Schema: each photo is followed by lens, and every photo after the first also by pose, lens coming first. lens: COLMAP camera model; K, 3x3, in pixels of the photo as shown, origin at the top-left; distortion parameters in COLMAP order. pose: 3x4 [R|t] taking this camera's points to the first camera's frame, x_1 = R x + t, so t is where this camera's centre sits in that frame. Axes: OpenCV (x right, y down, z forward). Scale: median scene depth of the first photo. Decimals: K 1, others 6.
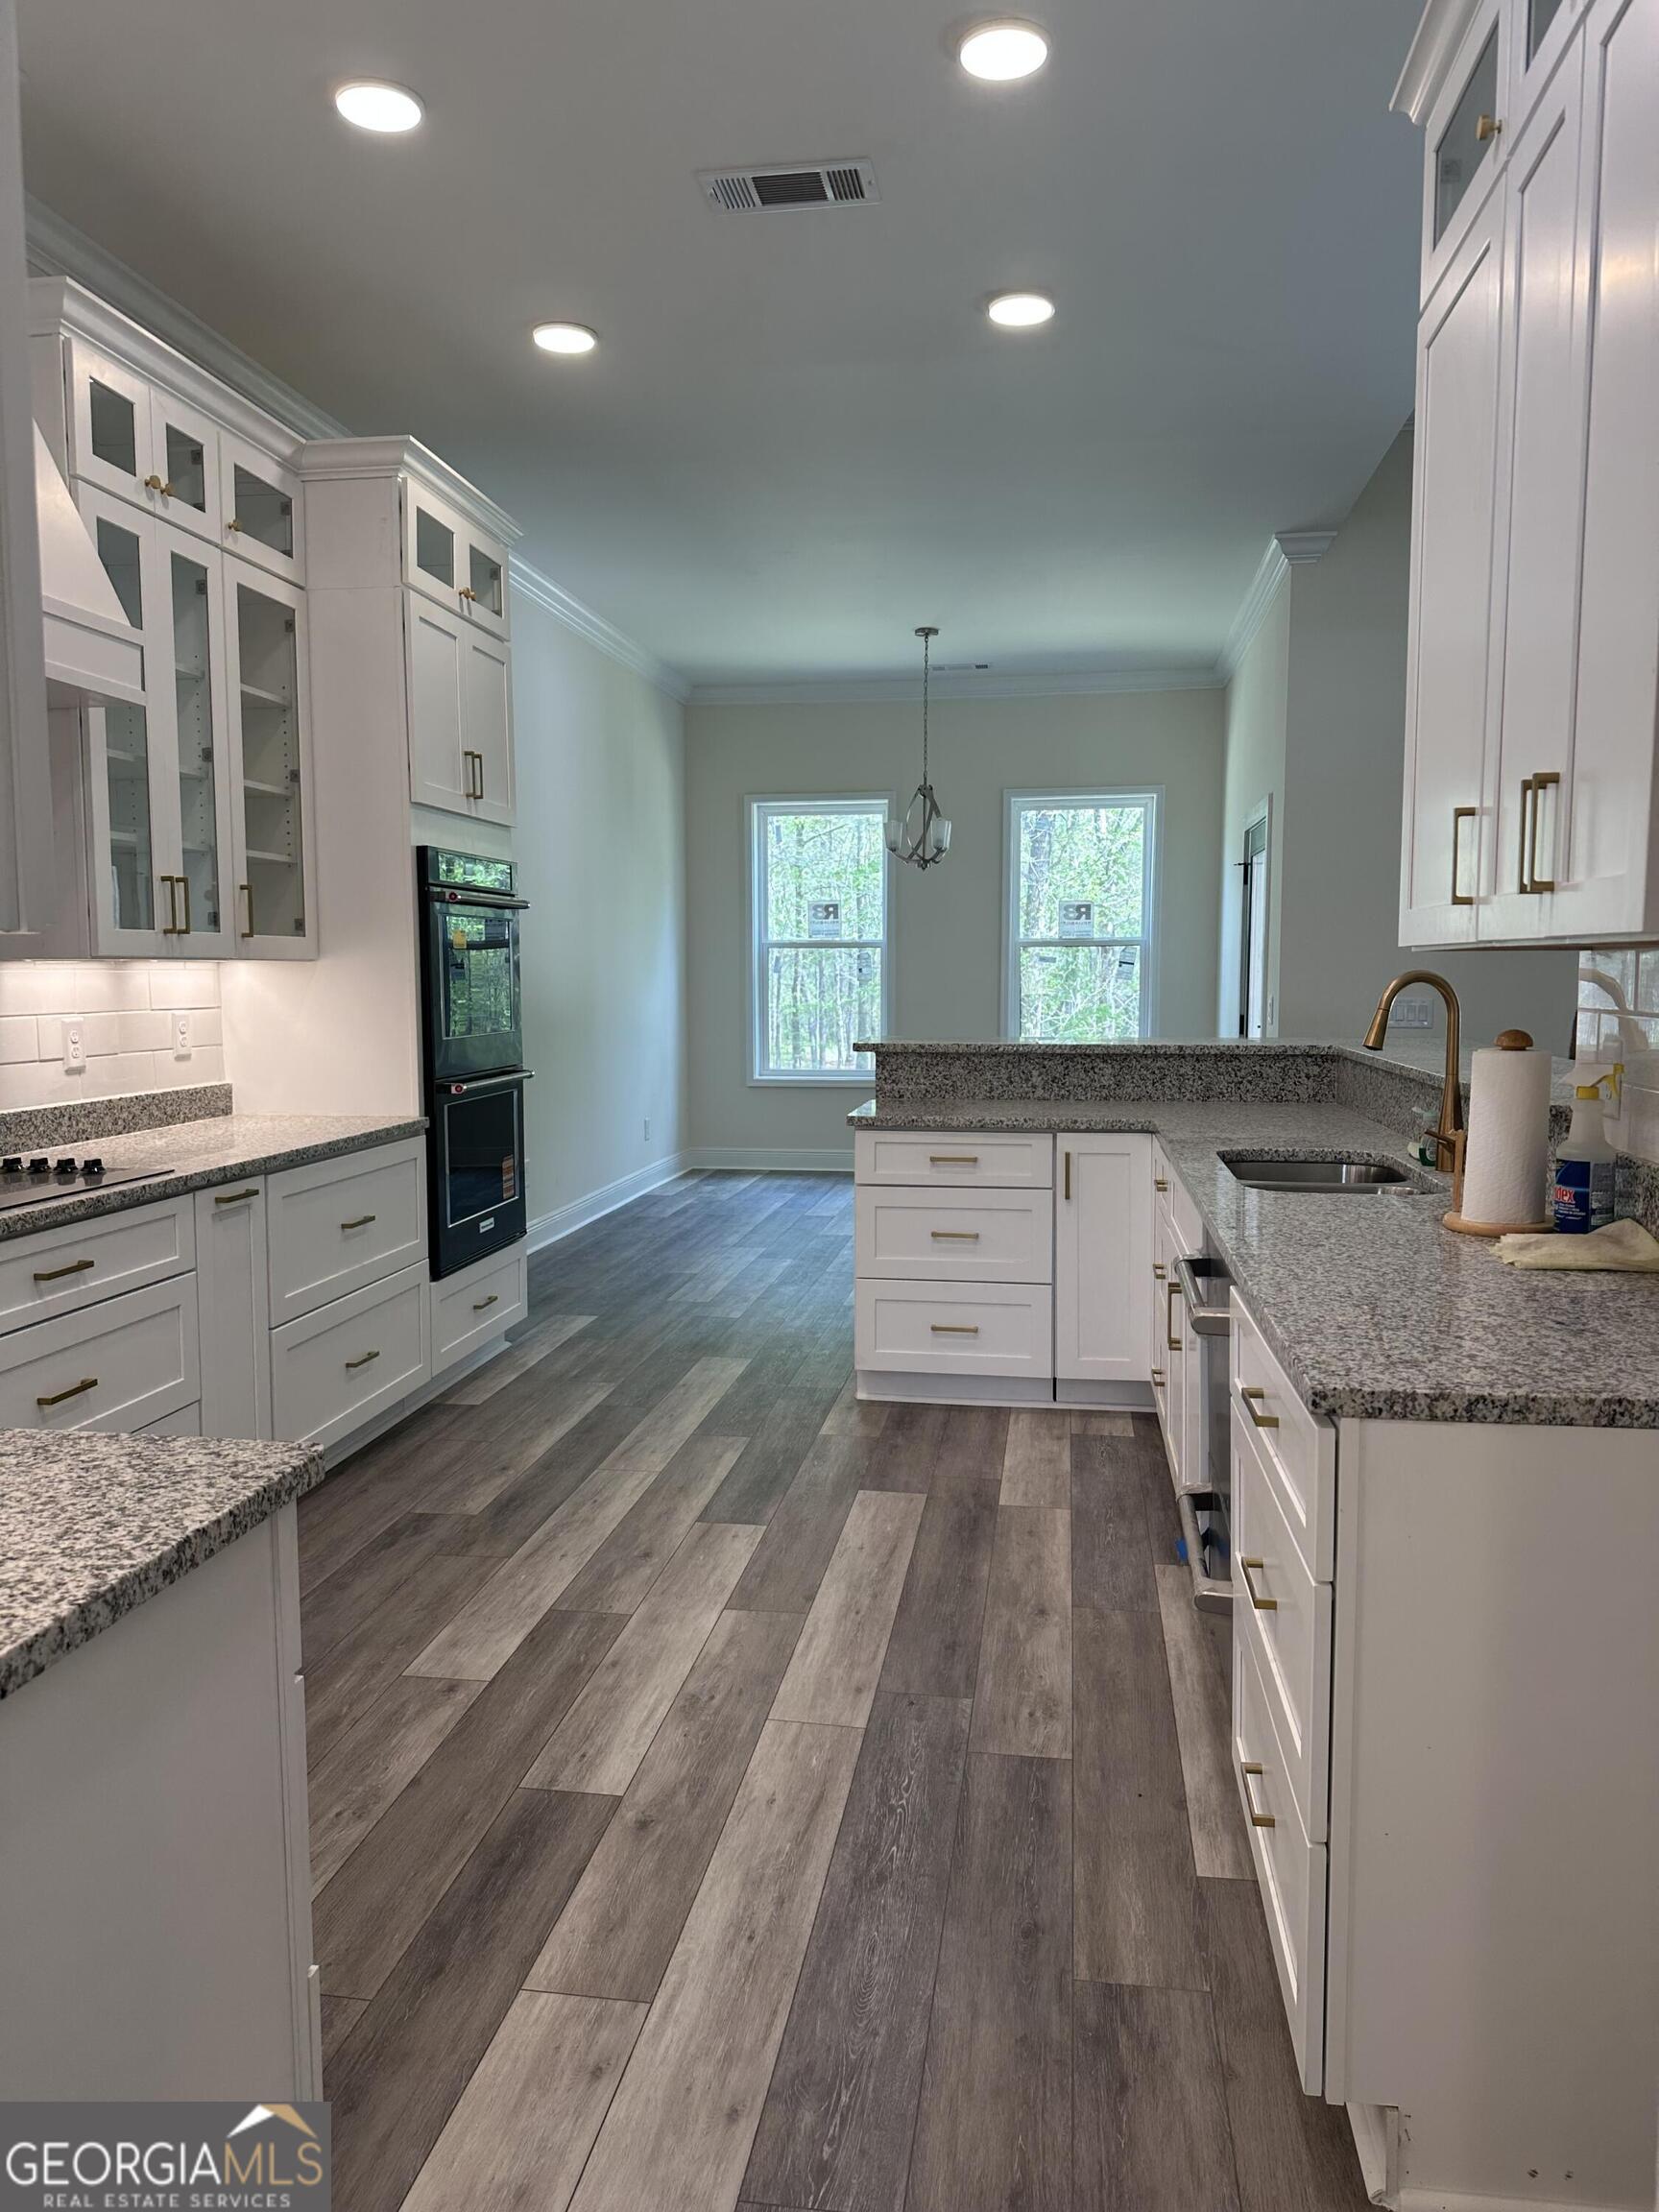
lens RADIAL K [[1559.5, 0, 830.9], [0, 1559.5, 1099.1], [0, 0, 1]] dist [0.036538, -0.042575]
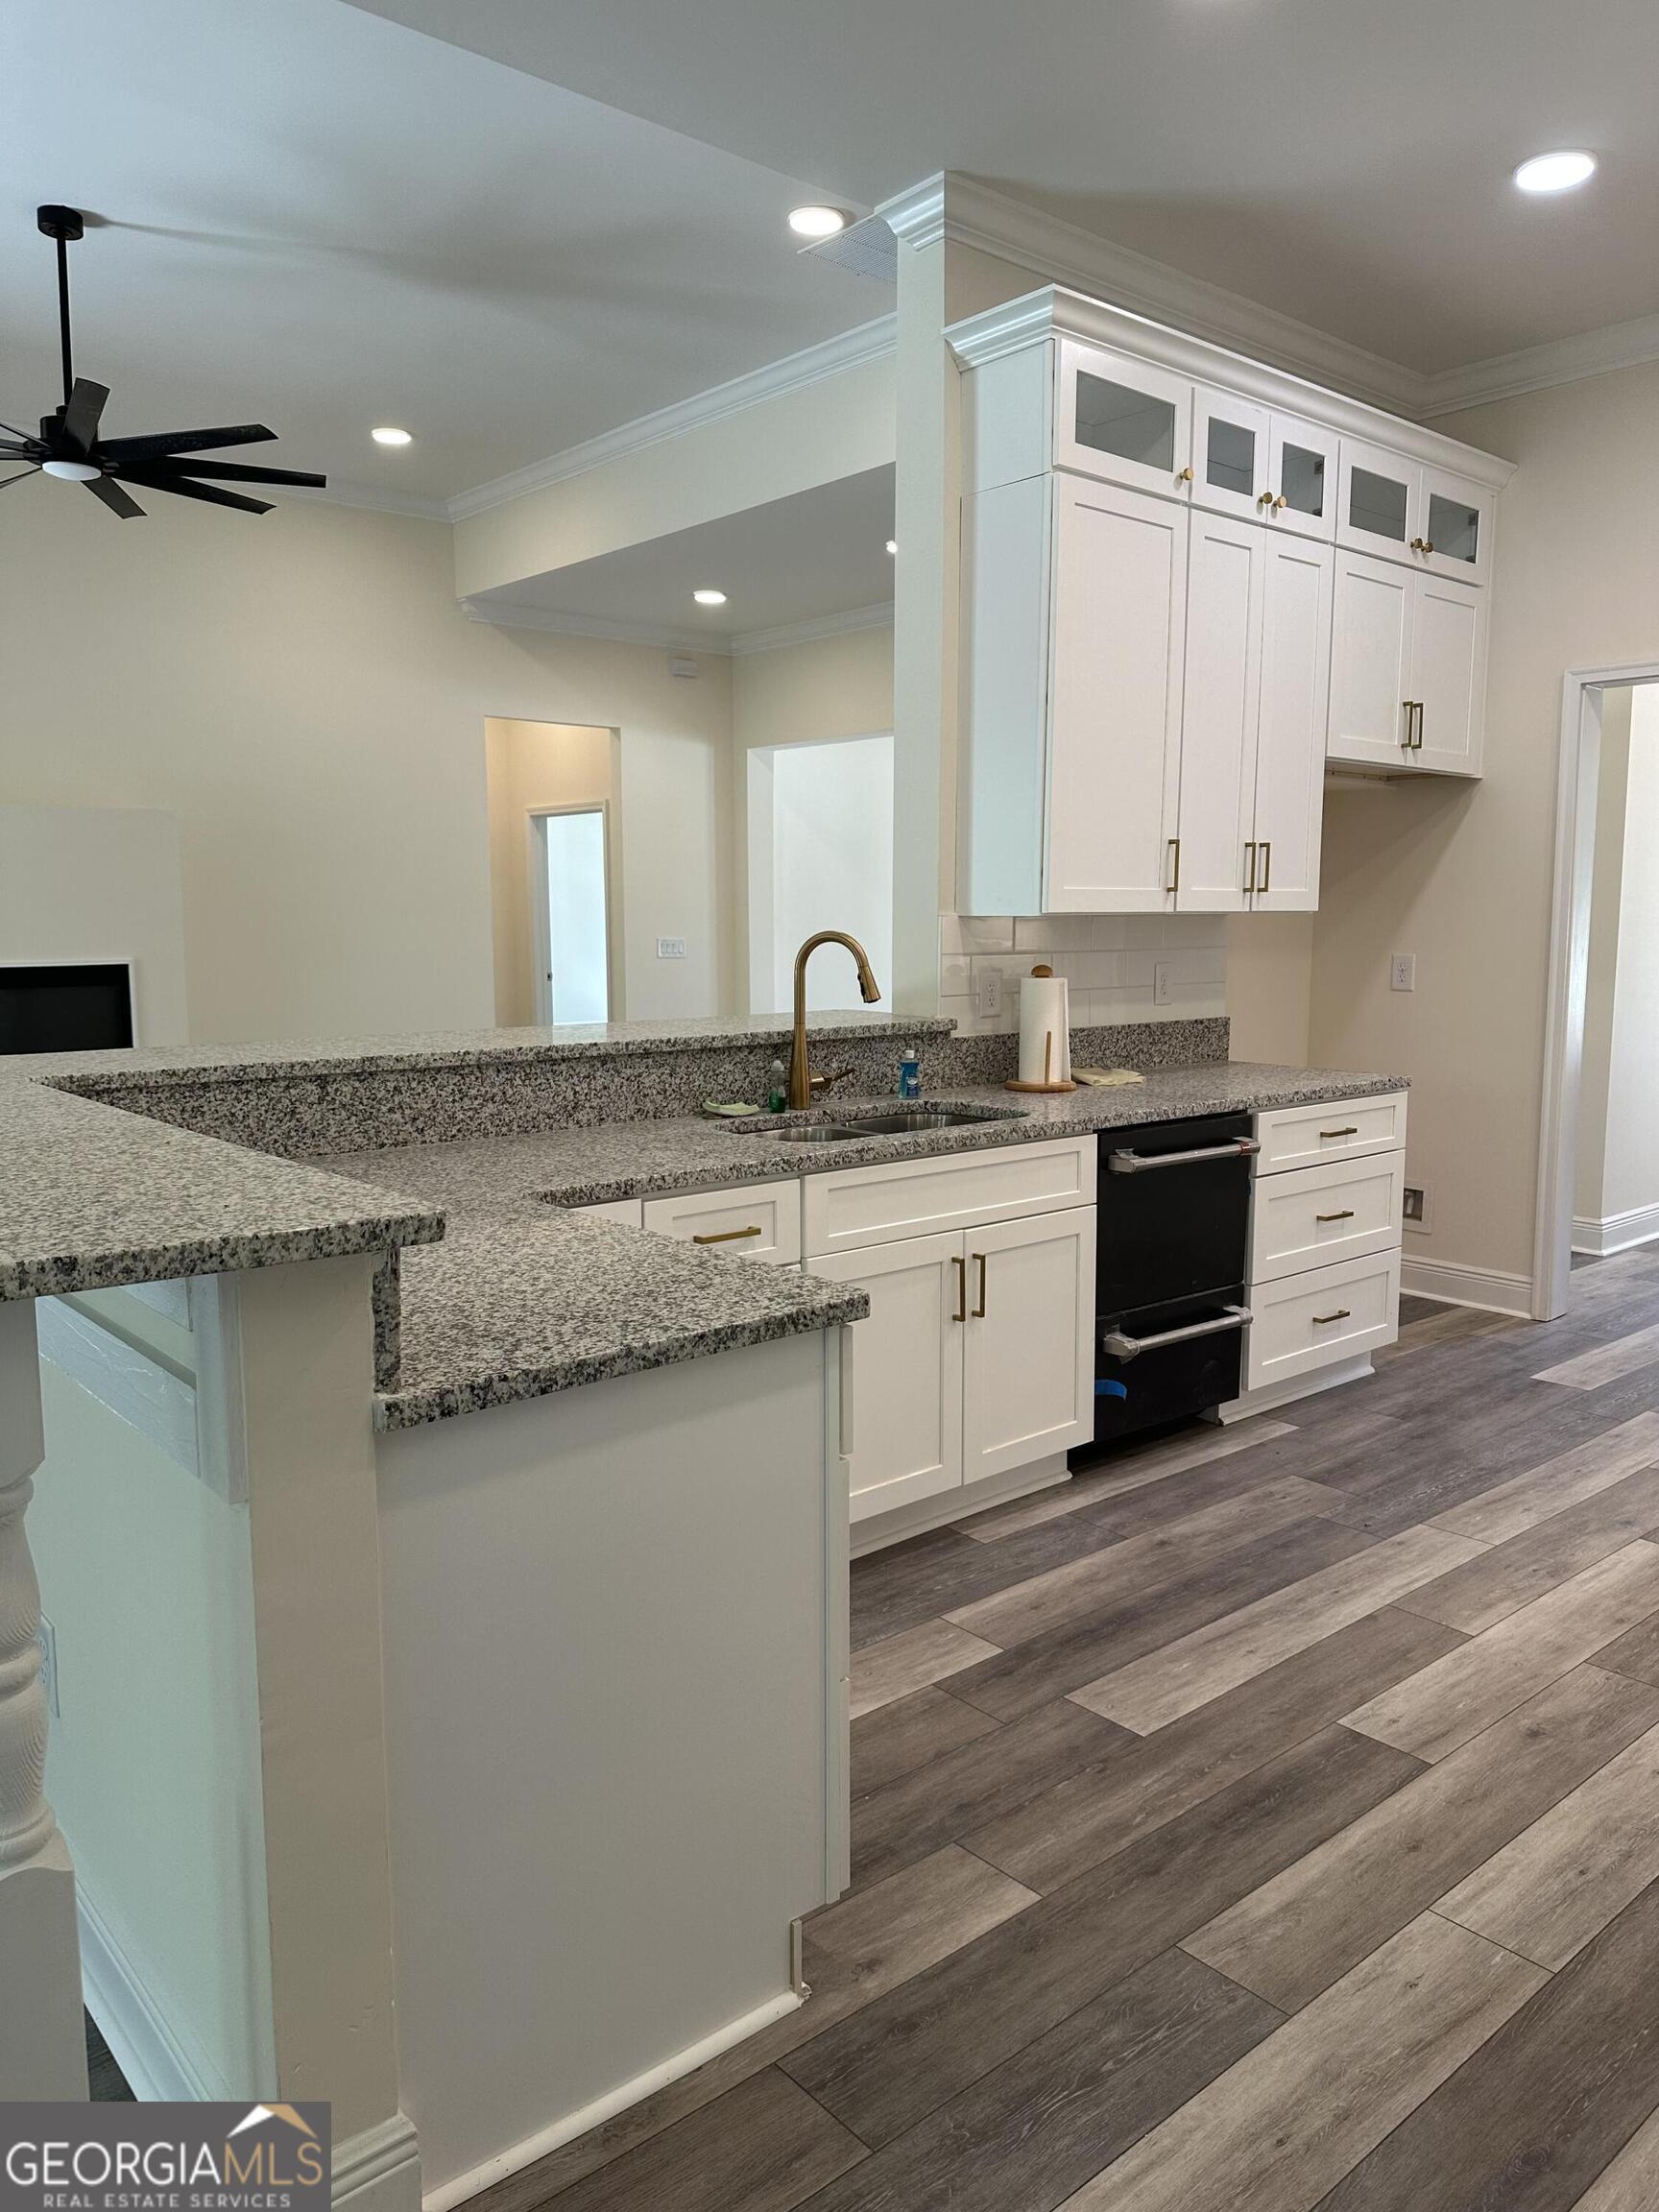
lens RADIAL K [[1559.5, 0, 830.0], [0, 1559.5, 1105.1], [0, 0, 1]] dist [0.036538, -0.042575]
pose [[-0.760041, -0.099878, 0.642154, -0.348974], [0.038741, 0.979399, 0.198184, -0.182530], [-0.648719, 0.175506, -0.740514, 1.911750]]
